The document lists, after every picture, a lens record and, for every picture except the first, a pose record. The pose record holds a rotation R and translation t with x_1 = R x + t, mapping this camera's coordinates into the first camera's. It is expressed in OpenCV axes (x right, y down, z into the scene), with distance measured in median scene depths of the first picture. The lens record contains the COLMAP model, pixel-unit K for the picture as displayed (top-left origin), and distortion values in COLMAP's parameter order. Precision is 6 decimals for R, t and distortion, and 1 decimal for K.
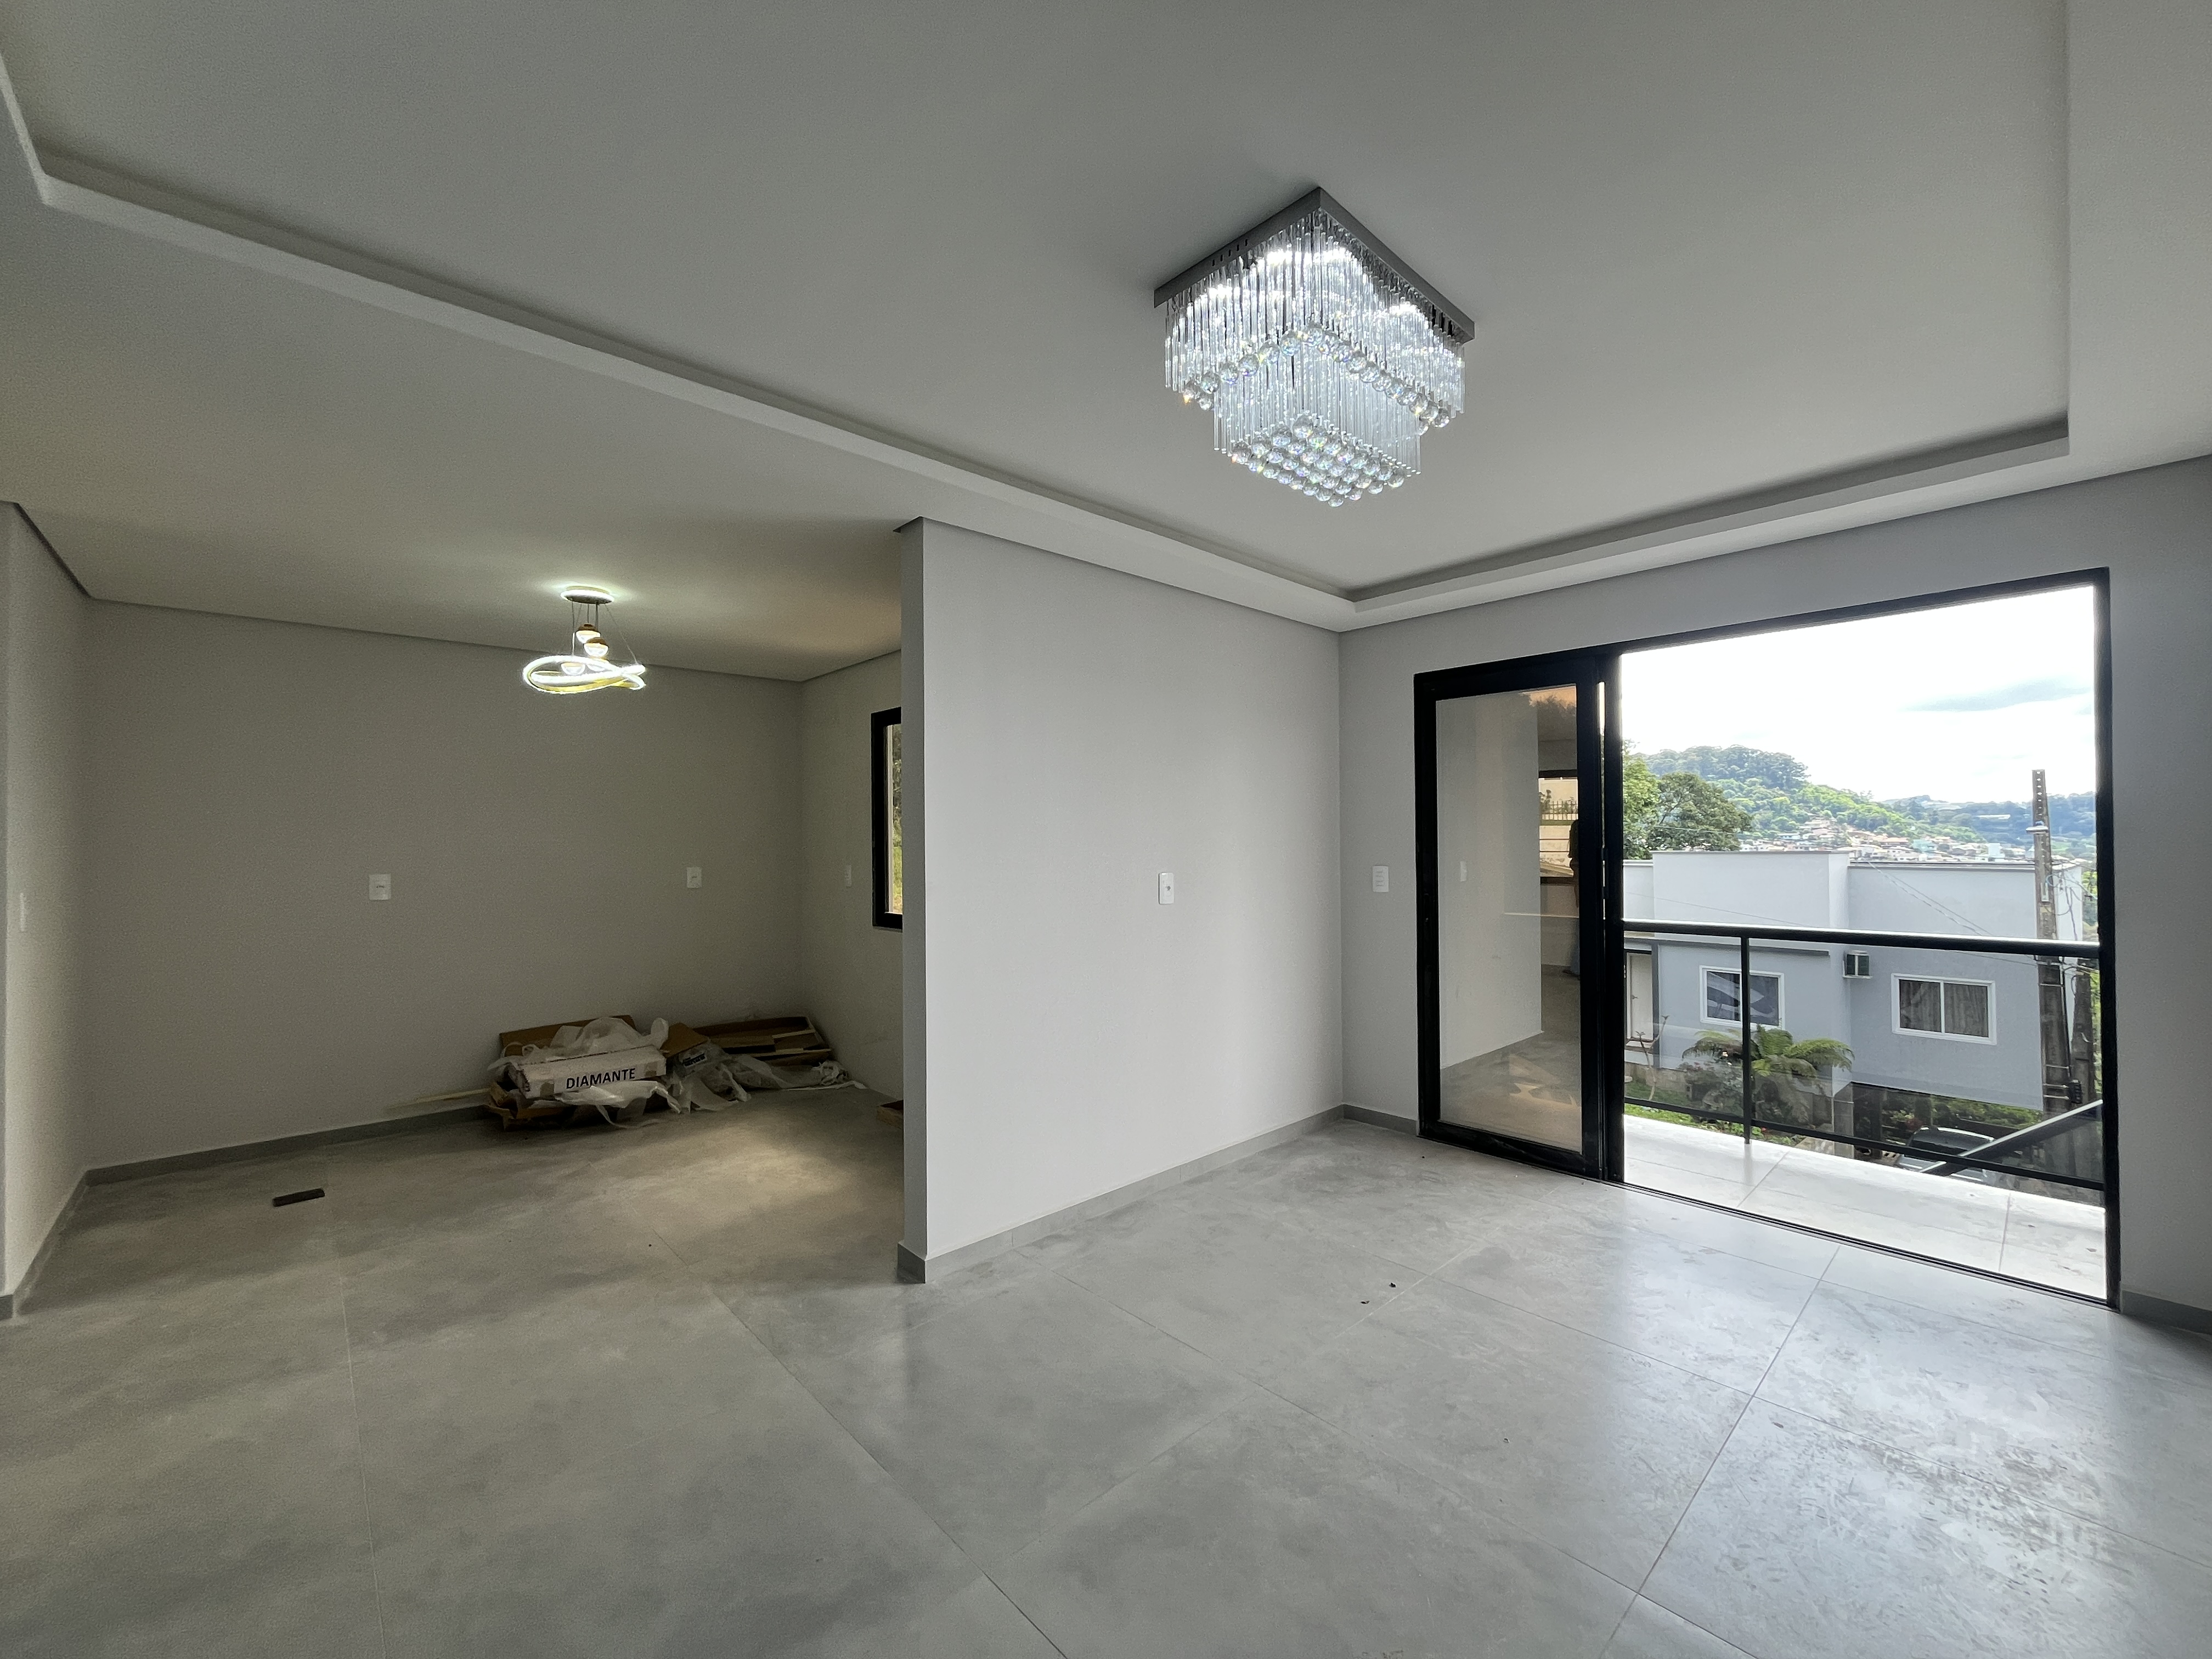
lens RADIAL K [[897.6, 0, 1086.1], [0, 897.6, 834.9], [0, 0, 1]] dist [-0.002582, -0.000764]
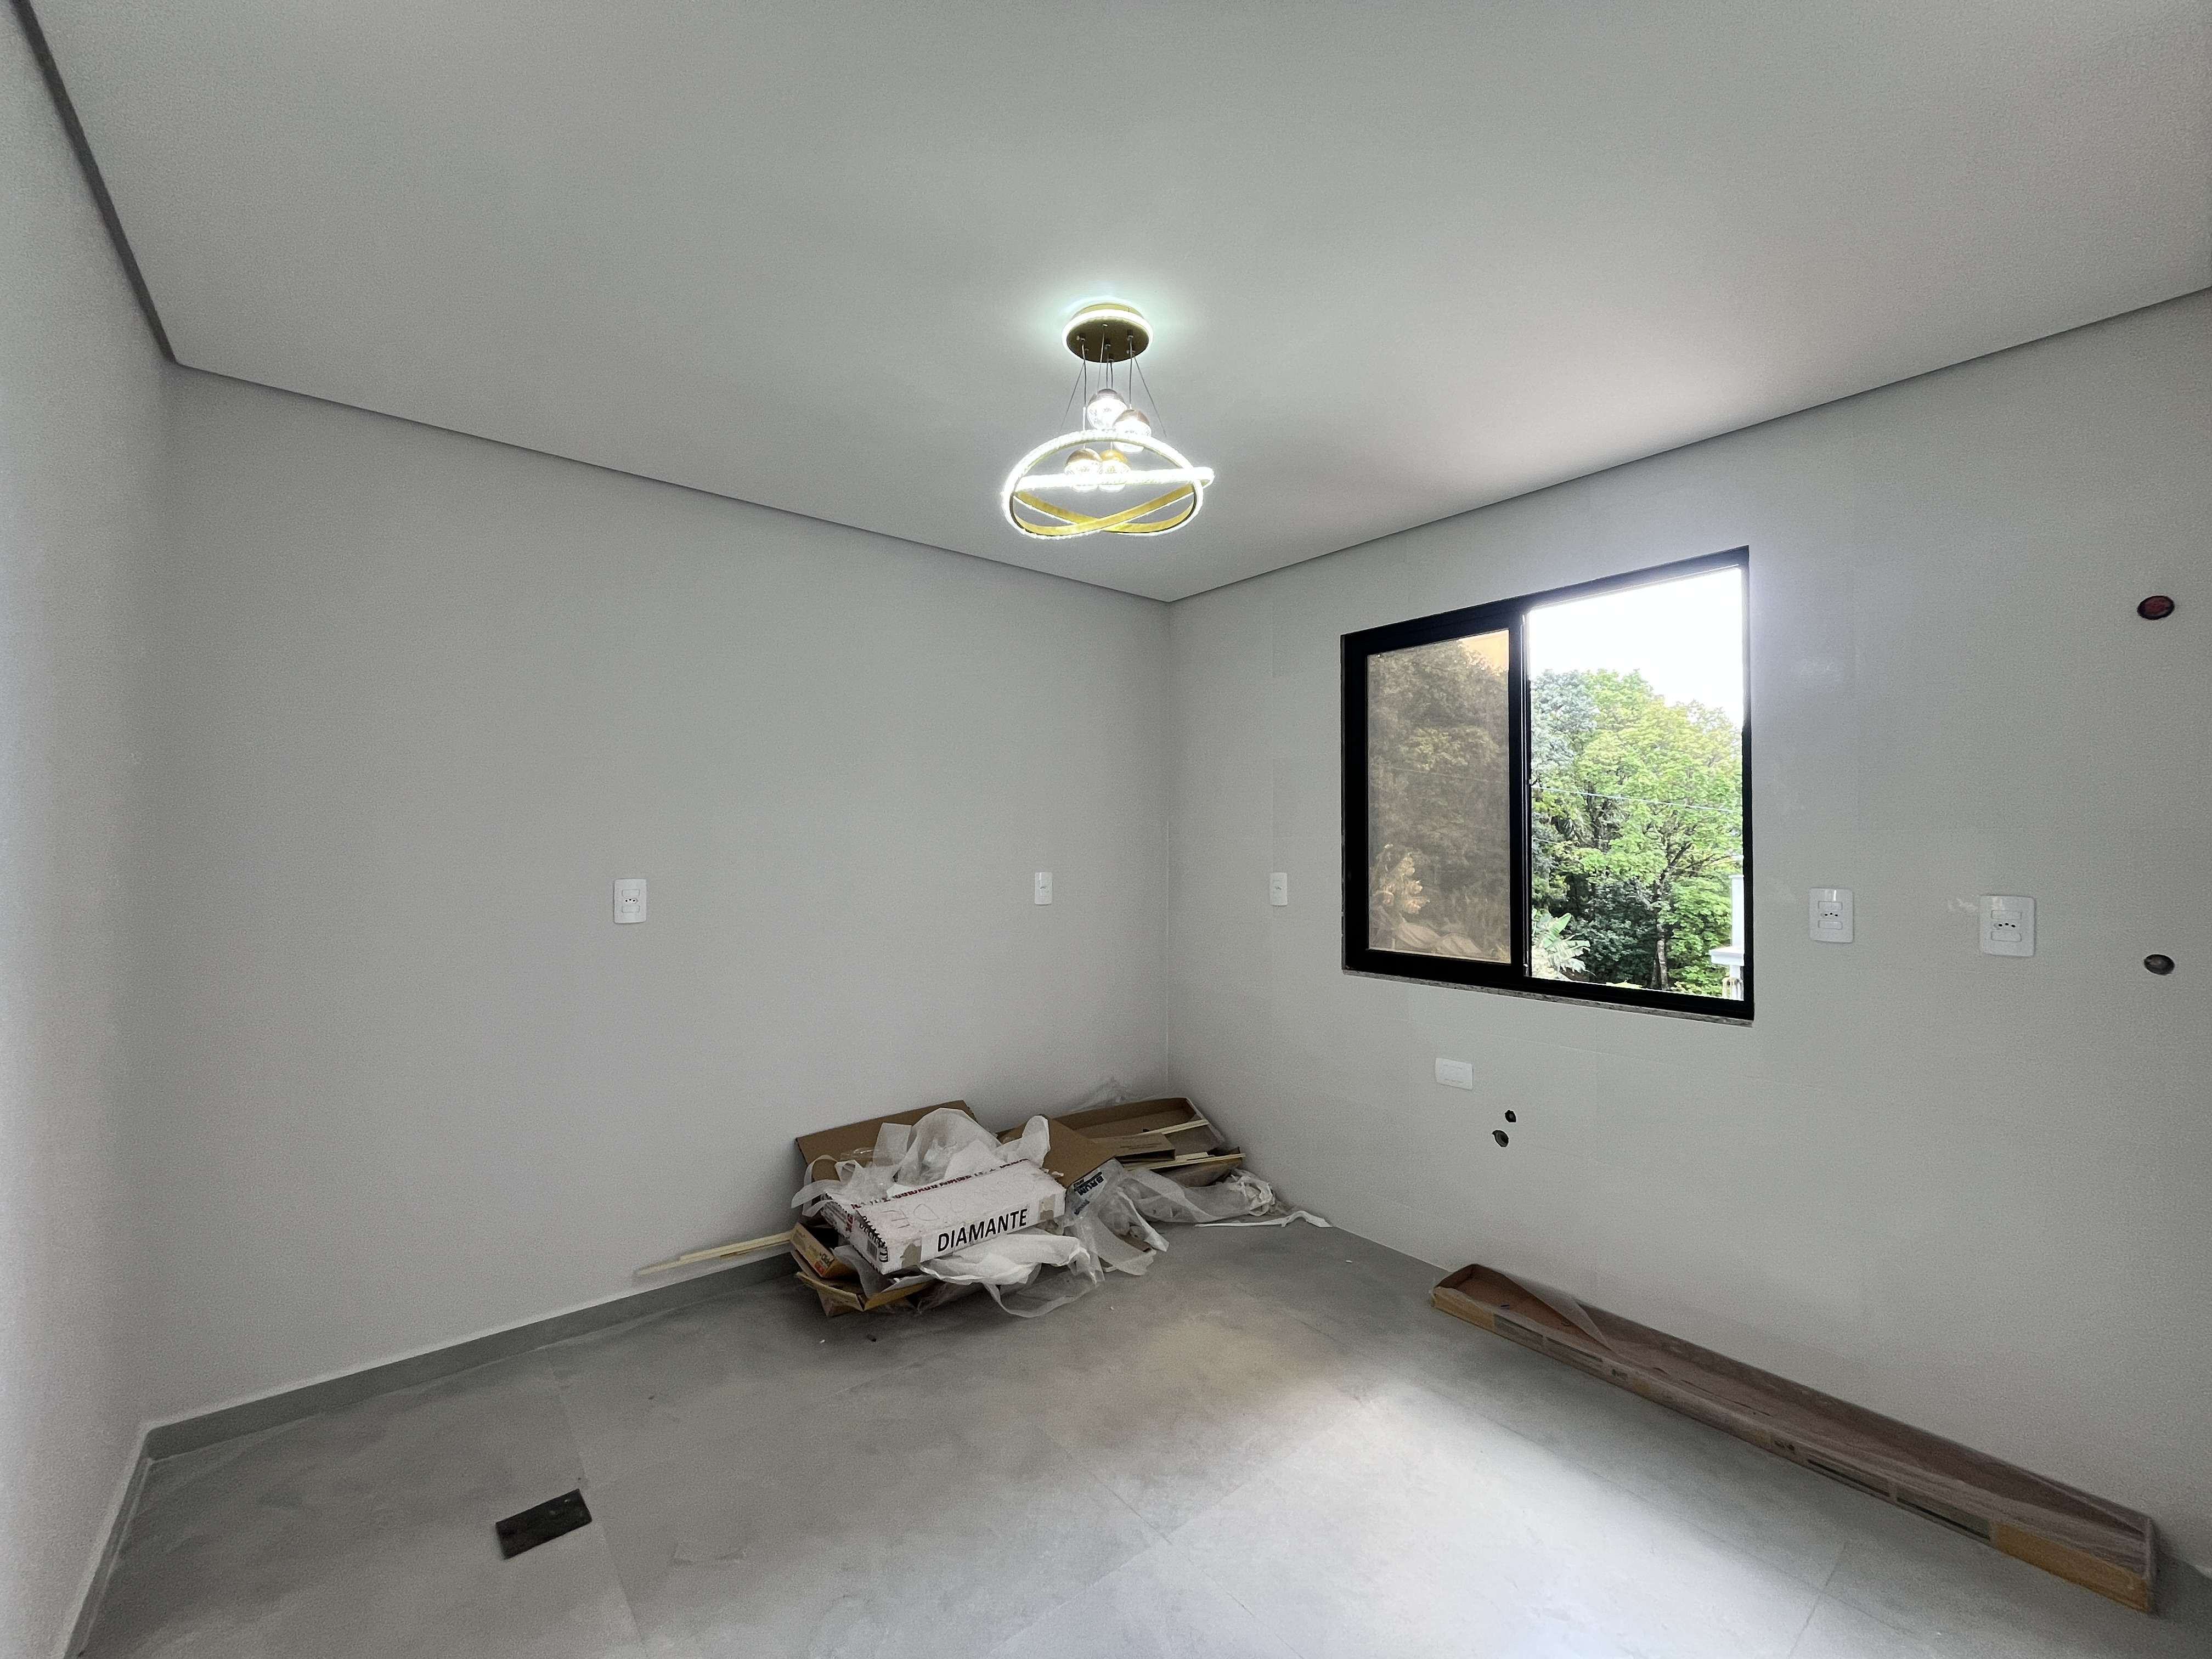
lens RADIAL K [[897.6, 0, 1082.4], [0, 897.6, 829.2], [0, 0, 1]] dist [-0.002582, -0.000764]
pose [[0.998278, 0.010343, -0.057744, -0.450585], [-0.010914, 0.999894, -0.009587, 0.012882], [0.057639, 0.010200, 0.998285, 0.417317]]
